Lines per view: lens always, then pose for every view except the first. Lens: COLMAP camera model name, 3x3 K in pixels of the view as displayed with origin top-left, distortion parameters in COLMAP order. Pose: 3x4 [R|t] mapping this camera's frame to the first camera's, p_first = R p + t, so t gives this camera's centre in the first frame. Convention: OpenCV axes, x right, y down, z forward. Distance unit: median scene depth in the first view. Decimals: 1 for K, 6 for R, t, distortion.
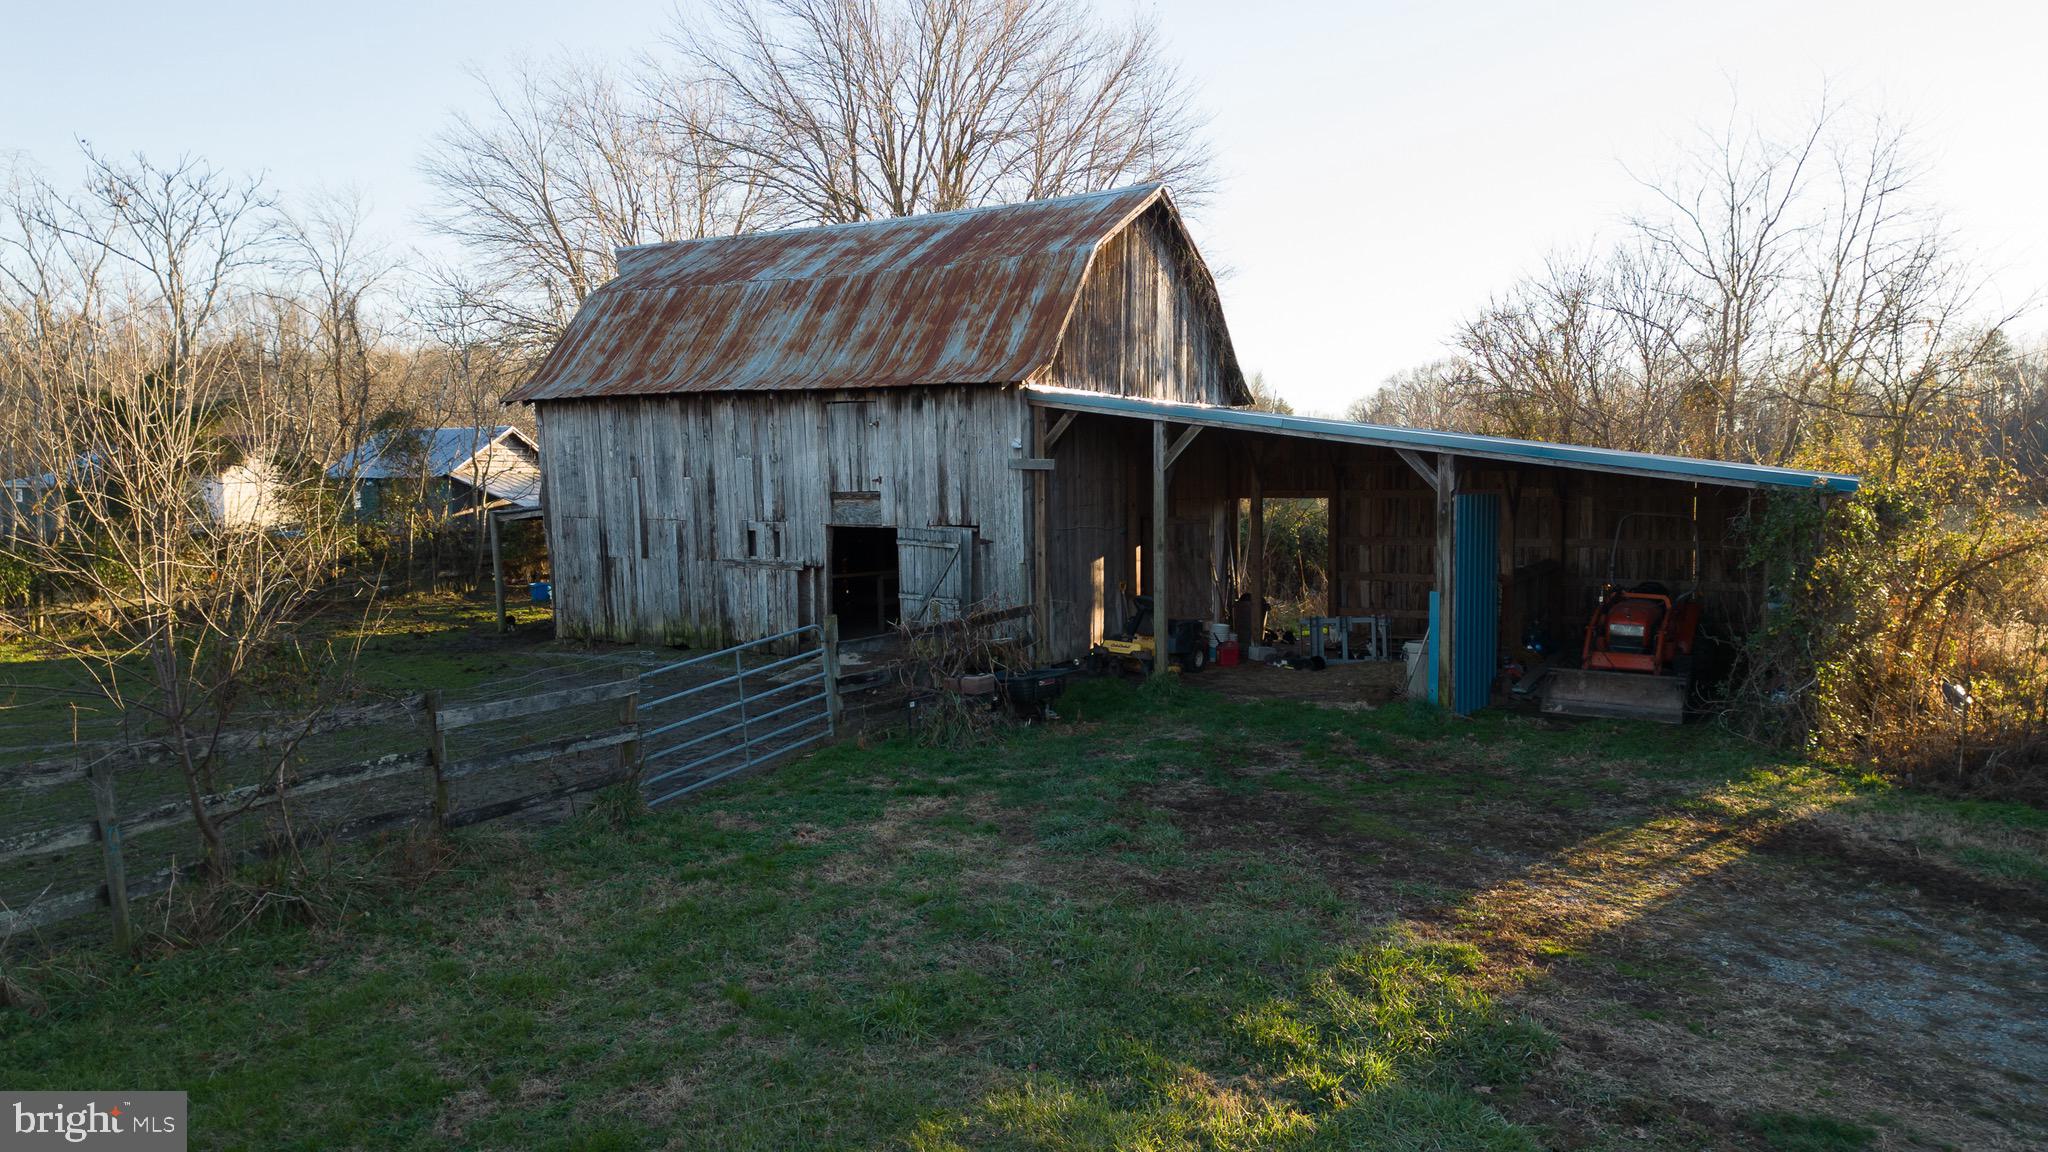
lens RADIAL K [[1412.2, 0, 1020.8], [0, 1412.2, 581.3], [0, 0, 1]] dist [0.091330, -0.088411]
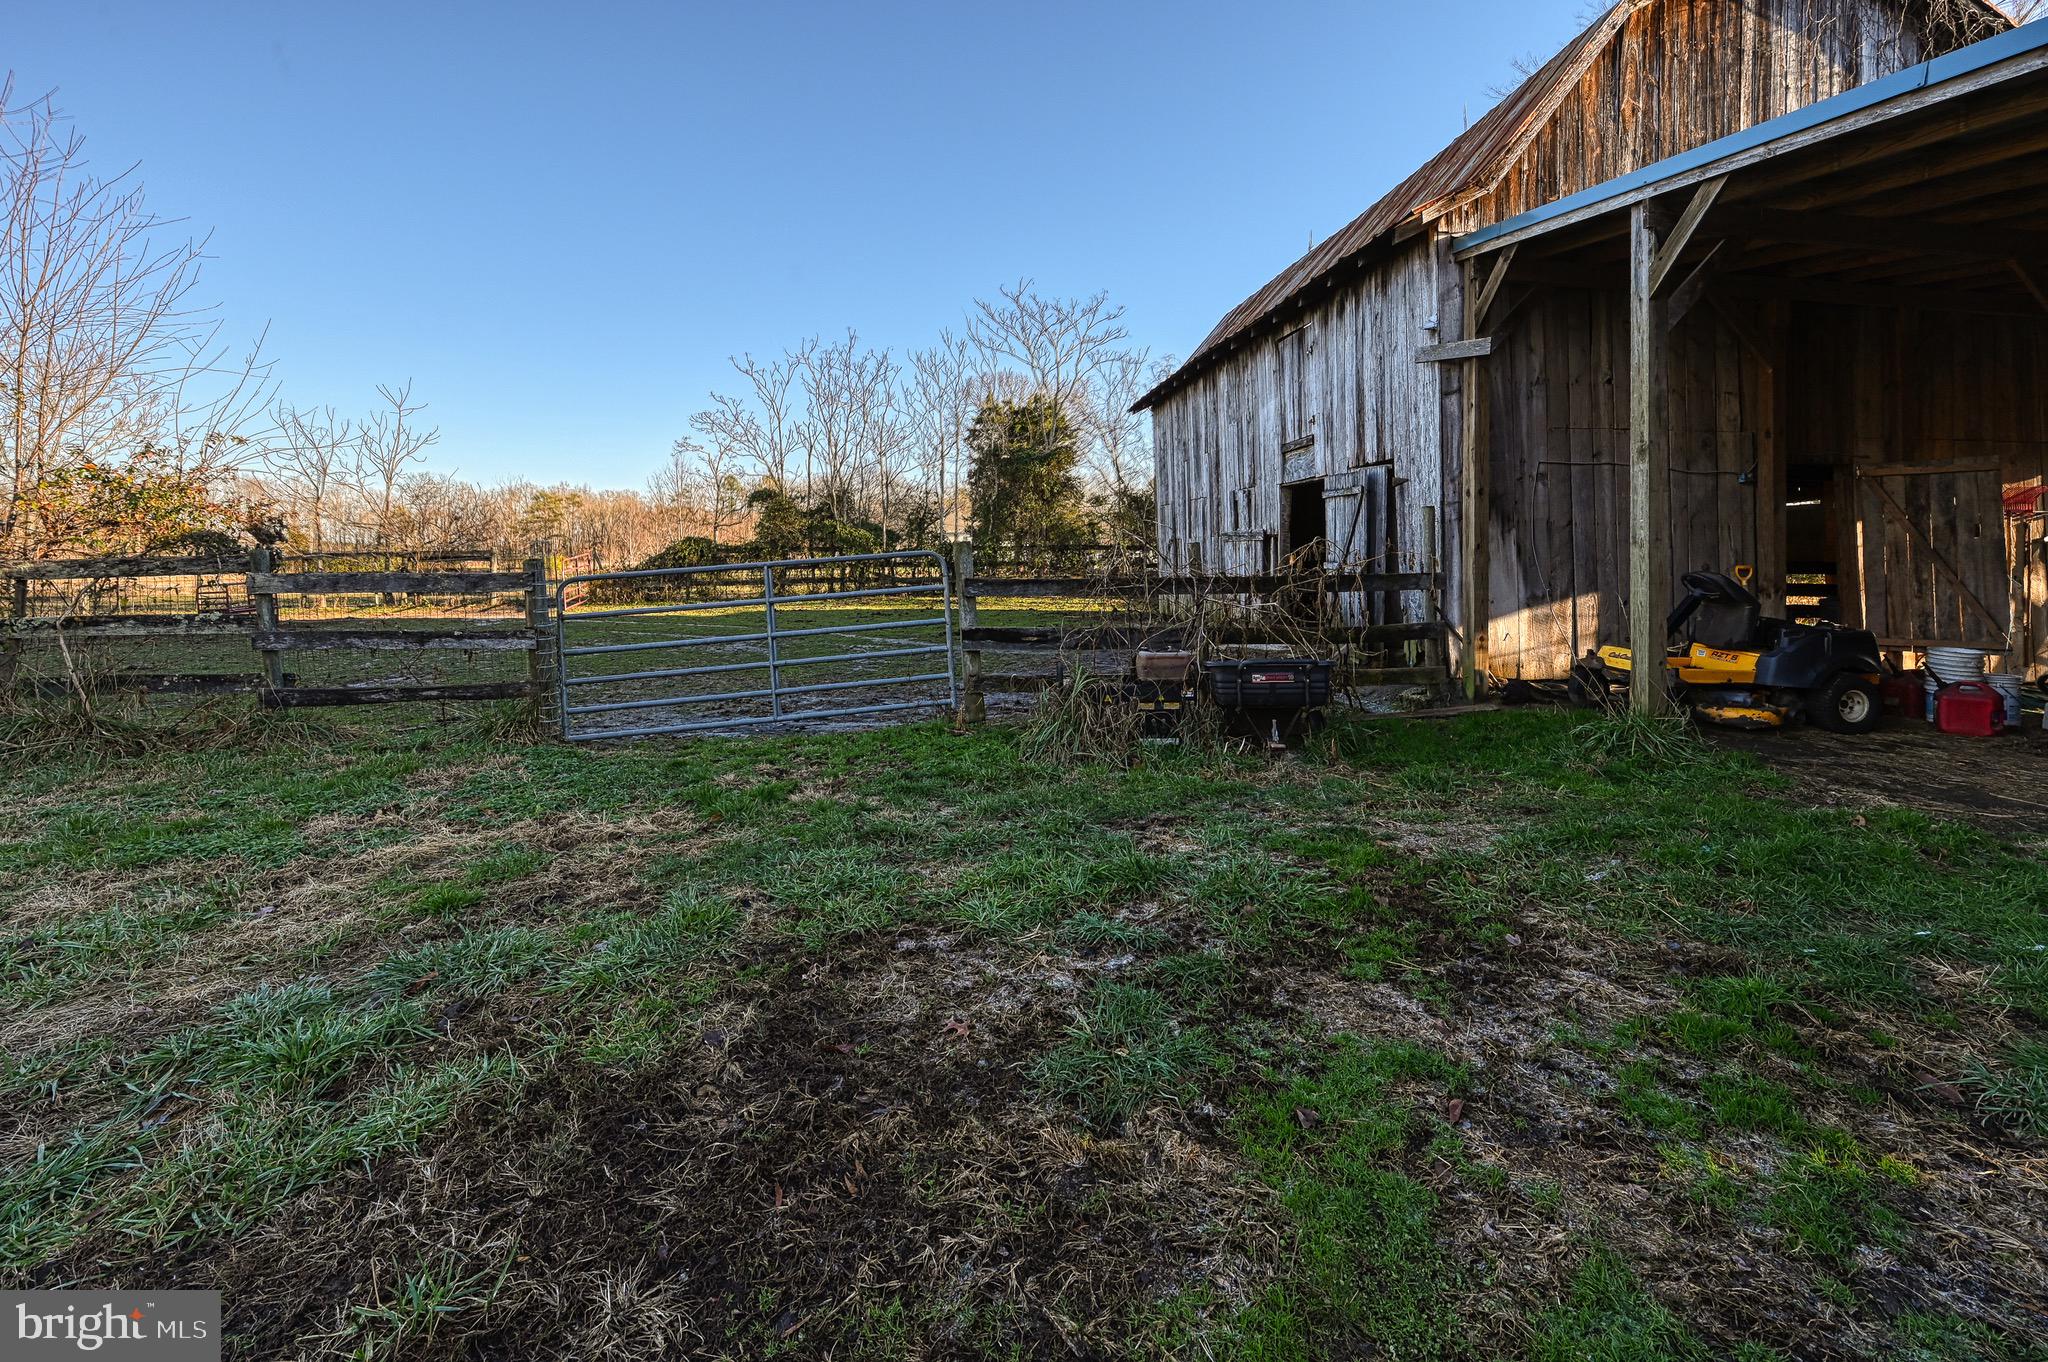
lens RADIAL K [[877.0, 0, 1024.9], [0, 877.0, 549.3], [0, 0, 1]] dist [0.001908, 0.000052]
pose [[0.621293, 0.009272, -0.783523, 0.189130], [-0.076211, 0.995904, -0.048646, 0.037687], [0.779863, 0.089936, 0.619455, 0.588115]]
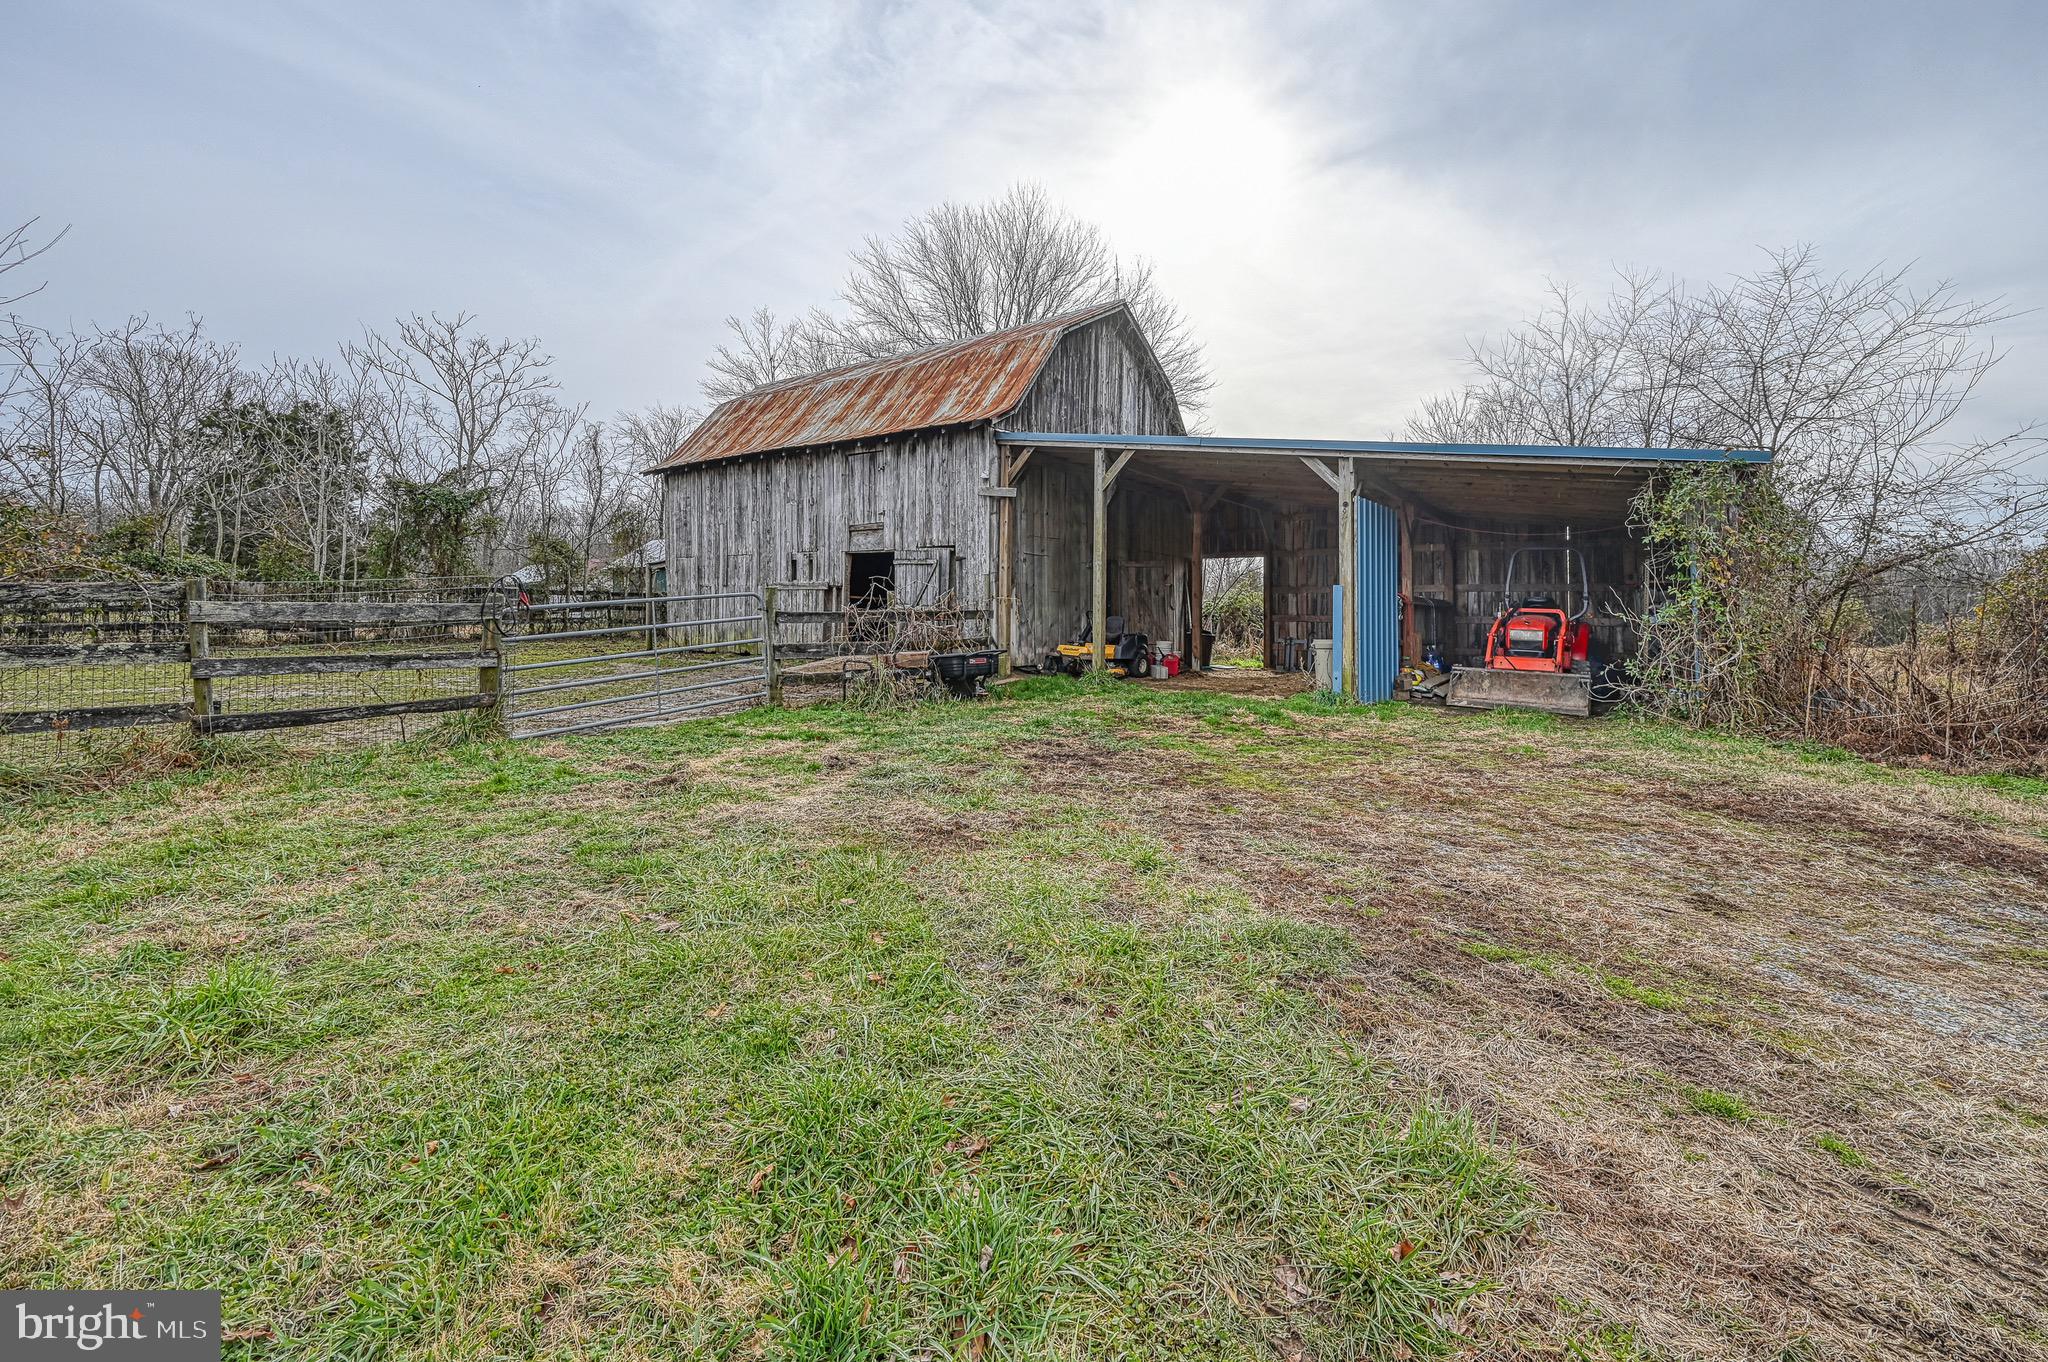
lens RADIAL K [[864.4, 0, 1025.1], [0, 864.4, 560.2], [0, 0, 1]] dist [0.023561, -0.000257]
pose [[0.995308, 0.019353, -0.094801, 0.097501], [-0.032610, 0.989564, -0.140353, 0.072605], [0.091095, 0.142786, 0.985553, 0.277386]]
